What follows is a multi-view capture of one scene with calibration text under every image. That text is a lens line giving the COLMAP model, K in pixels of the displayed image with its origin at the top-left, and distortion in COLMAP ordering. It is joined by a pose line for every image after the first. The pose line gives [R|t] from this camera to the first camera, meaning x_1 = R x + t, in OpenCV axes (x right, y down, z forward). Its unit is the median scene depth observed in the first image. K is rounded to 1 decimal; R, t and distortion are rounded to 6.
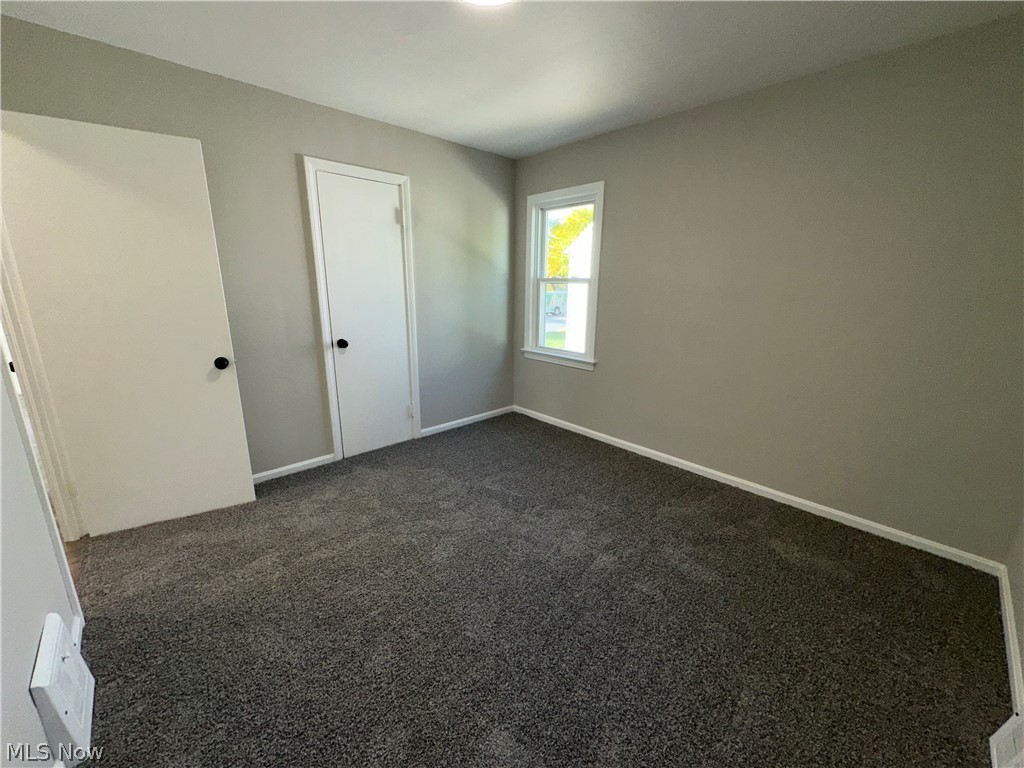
lens RADIAL K [[409.1, 0, 512.0], [0, 409.1, 384.0], [0, 0, 1]] dist [0.000872, 0.000089]
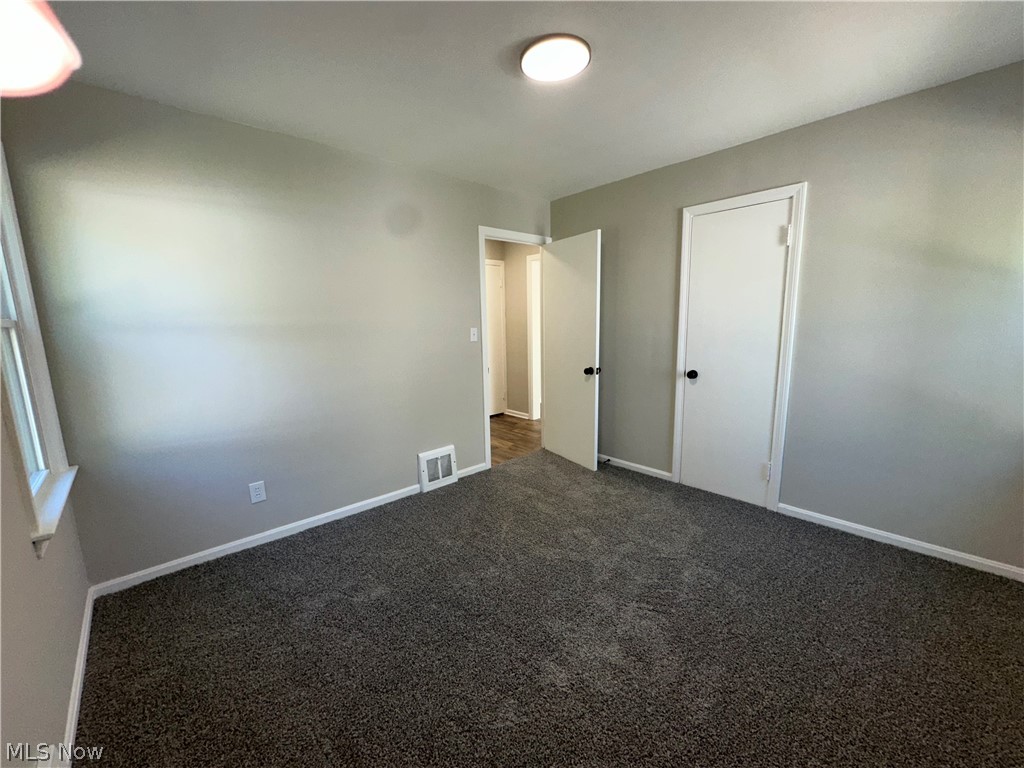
lens RADIAL K [[409.1, 0, 512.0], [0, 409.1, 384.0], [0, 0, 1]] dist [0.000872, 0.000089]
pose [[-0.002605, 0.149719, -0.988725, 0.632569], [-0.224380, 0.963430, 0.146480, -0.128730], [0.974498, 0.222232, 0.031084, 0.546461]]
